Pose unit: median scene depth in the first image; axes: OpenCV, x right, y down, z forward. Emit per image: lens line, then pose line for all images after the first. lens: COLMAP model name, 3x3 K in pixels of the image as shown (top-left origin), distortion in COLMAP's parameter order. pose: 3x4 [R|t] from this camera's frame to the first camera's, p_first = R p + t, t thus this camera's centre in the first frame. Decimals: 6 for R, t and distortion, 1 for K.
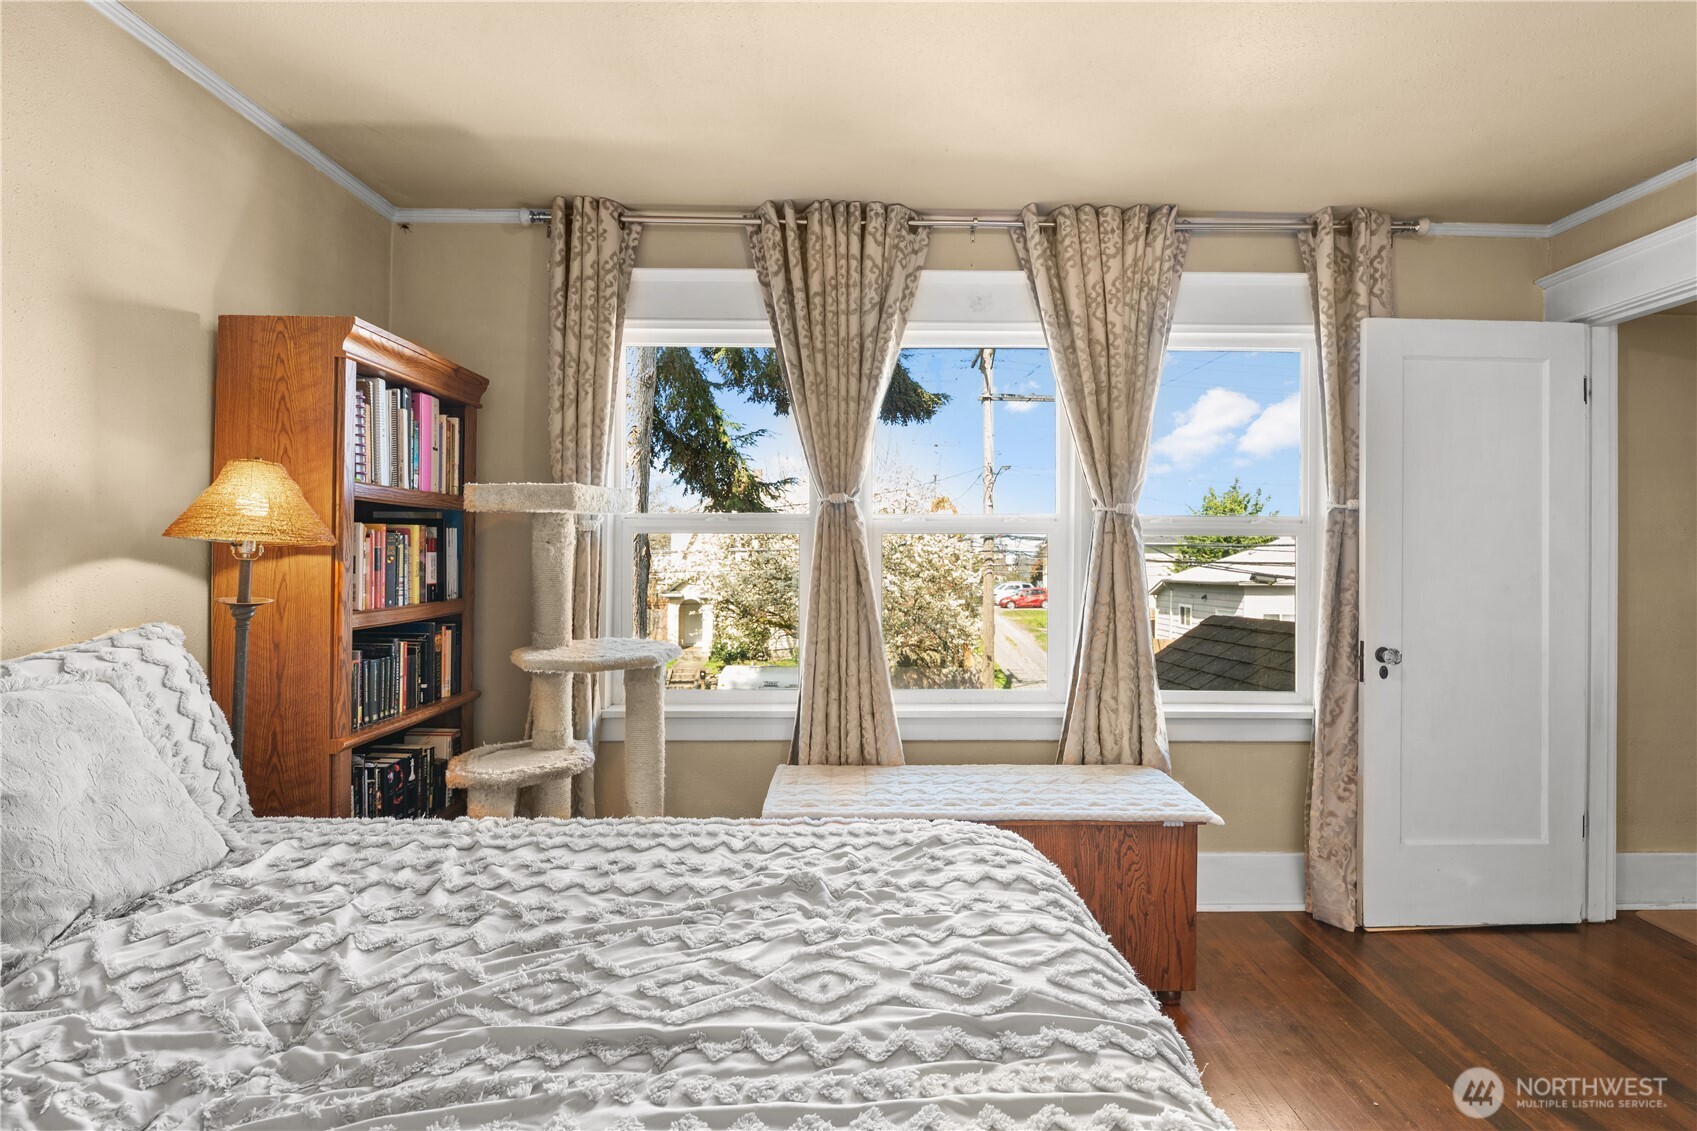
lens RADIAL K [[831.5, 0, 848.5], [0, 831.5, 559.3], [0, 0, 1]] dist [0.001202, -0.004497]
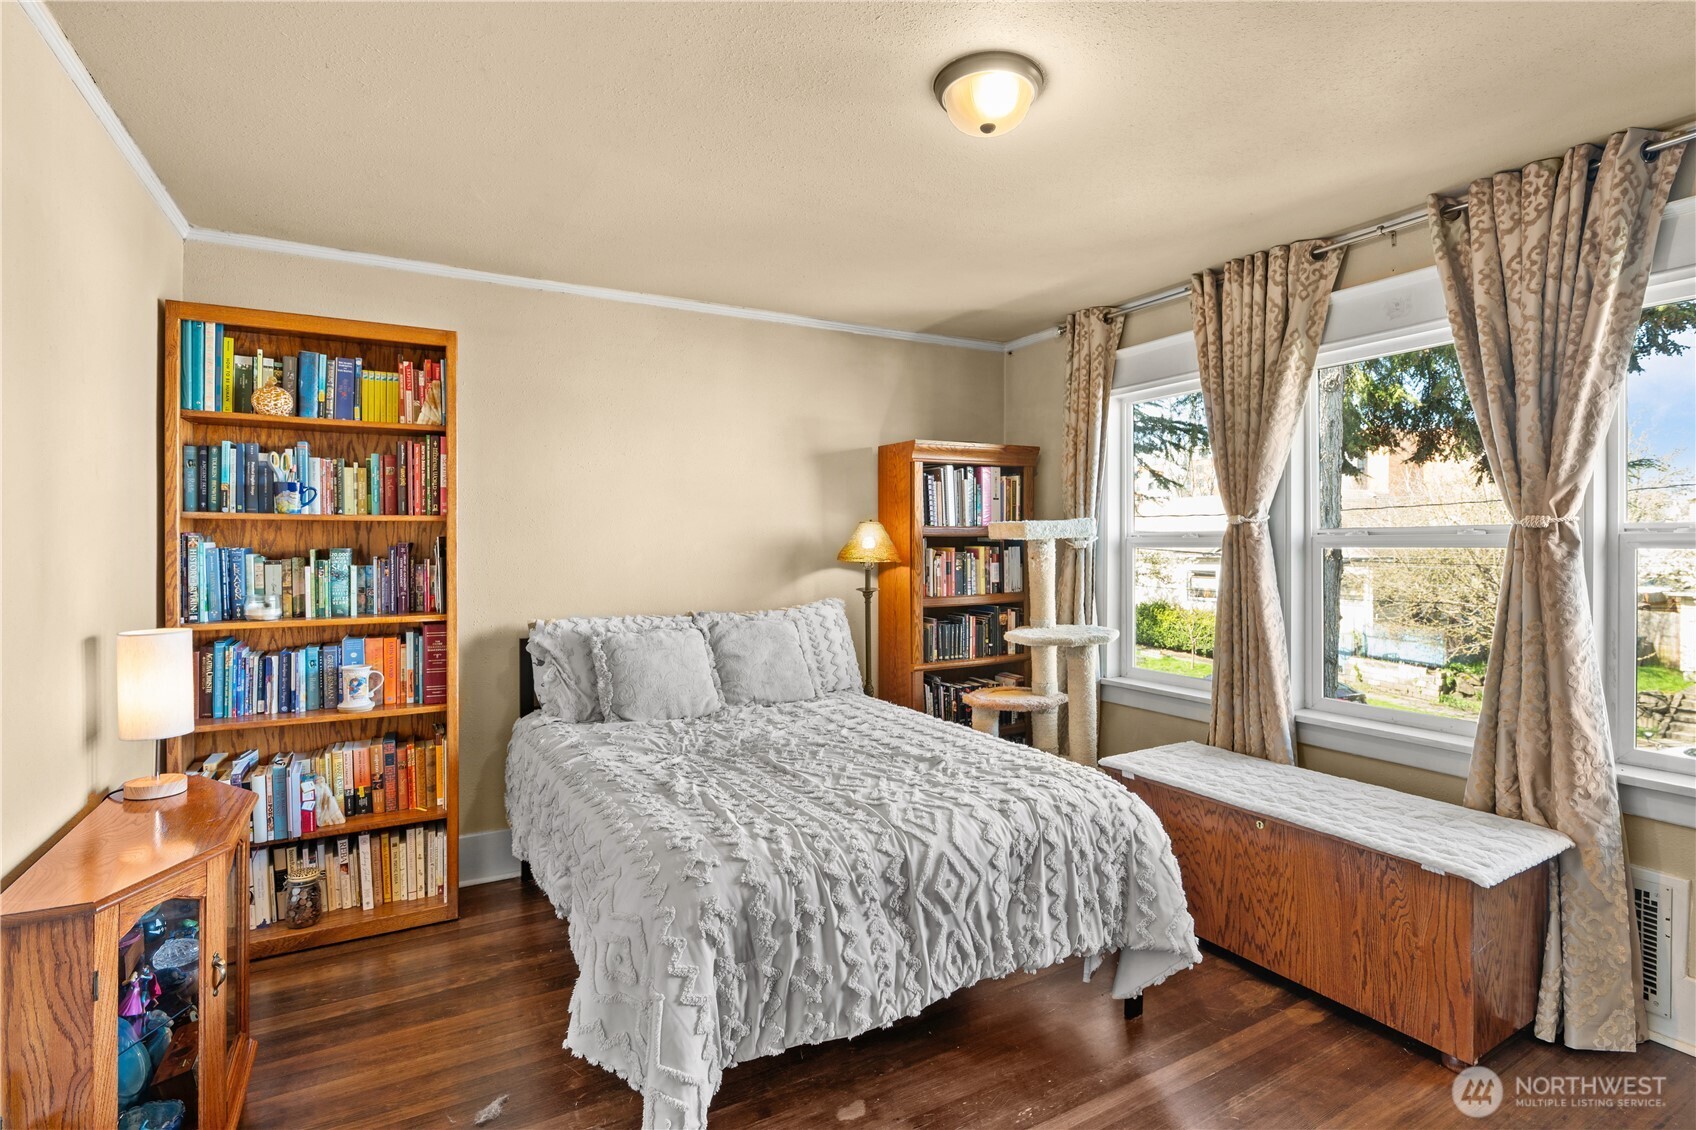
lens RADIAL K [[831.0, 0, 858.9], [0, 831.0, 556.3], [0, 0, 1]] dist [0.001202, -0.004497]
pose [[0.482285, 0.007947, -0.875978, 0.853820], [0.005090, 0.999917, 0.011874, -0.045669], [0.876000, -0.010185, 0.482204, -0.010020]]
